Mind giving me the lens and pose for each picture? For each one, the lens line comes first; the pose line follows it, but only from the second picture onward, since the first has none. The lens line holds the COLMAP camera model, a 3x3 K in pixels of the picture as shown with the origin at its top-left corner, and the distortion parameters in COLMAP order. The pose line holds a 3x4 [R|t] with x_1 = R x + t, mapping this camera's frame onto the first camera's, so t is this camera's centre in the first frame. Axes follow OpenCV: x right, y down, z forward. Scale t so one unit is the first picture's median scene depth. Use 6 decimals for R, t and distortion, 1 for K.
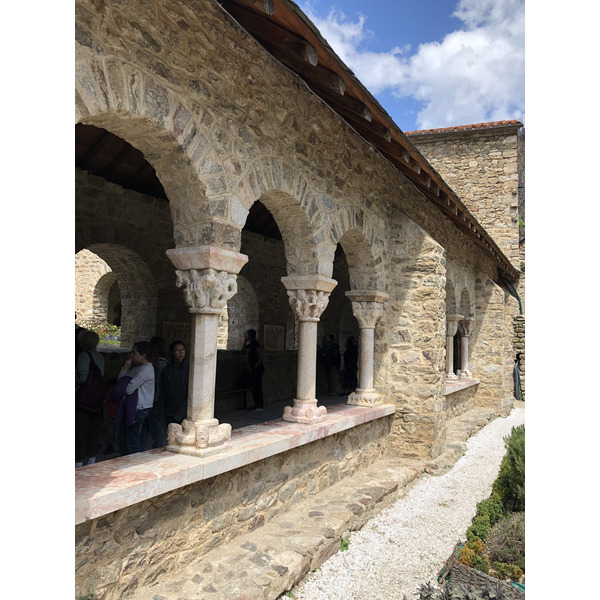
lens RADIAL K [[489.9, 0, 299.2], [0, 489.9, 297.9], [0, 0, 1]] dist [0.037896, -0.040166]
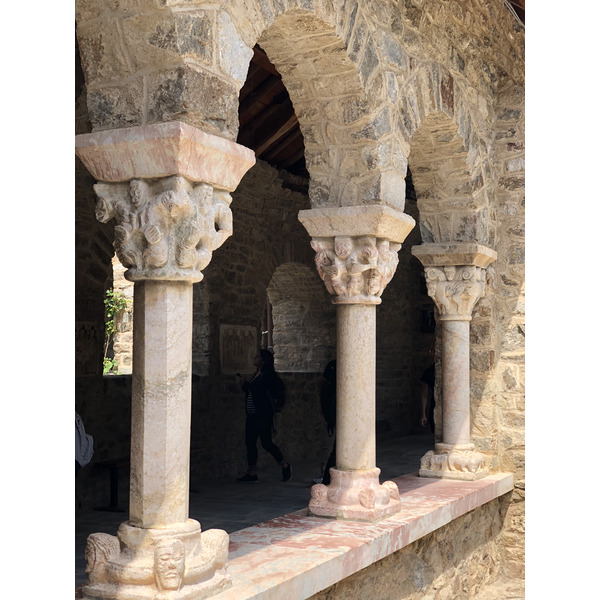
lens RADIAL K [[904.9, 0, 300.8], [0, 904.9, 301.7], [0, 0, 1]] dist [0.023501, 0.000000]
pose [[0.998759, -0.018831, 0.046118, -0.076613], [0.017660, 0.999515, 0.025666, 0.021906], [-0.046579, -0.024820, 0.998606, 0.133012]]
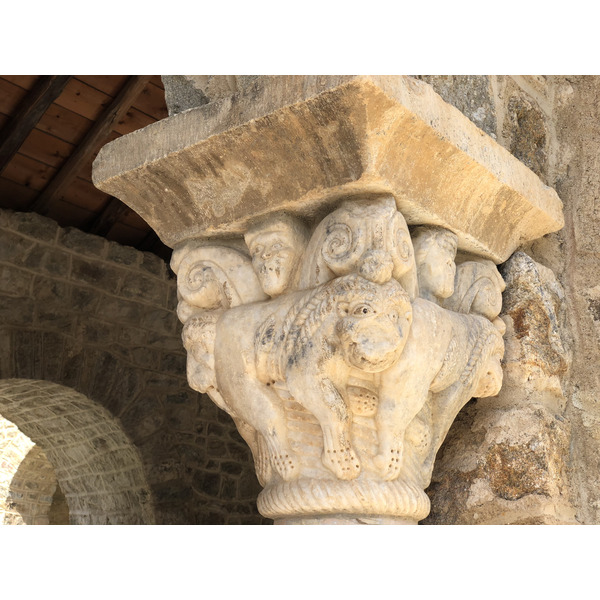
lens RADIAL K [[904.9, 0, 299.1], [0, 904.9, 301.2], [0, 0, 1]] dist [0.023501, 0.000000]
pose [[0.982575, -0.077928, -0.168741, 0.214167], [0.034841, 0.968992, -0.244625, 0.083526], [0.182571, 0.234483, 0.954822, 1.087115]]
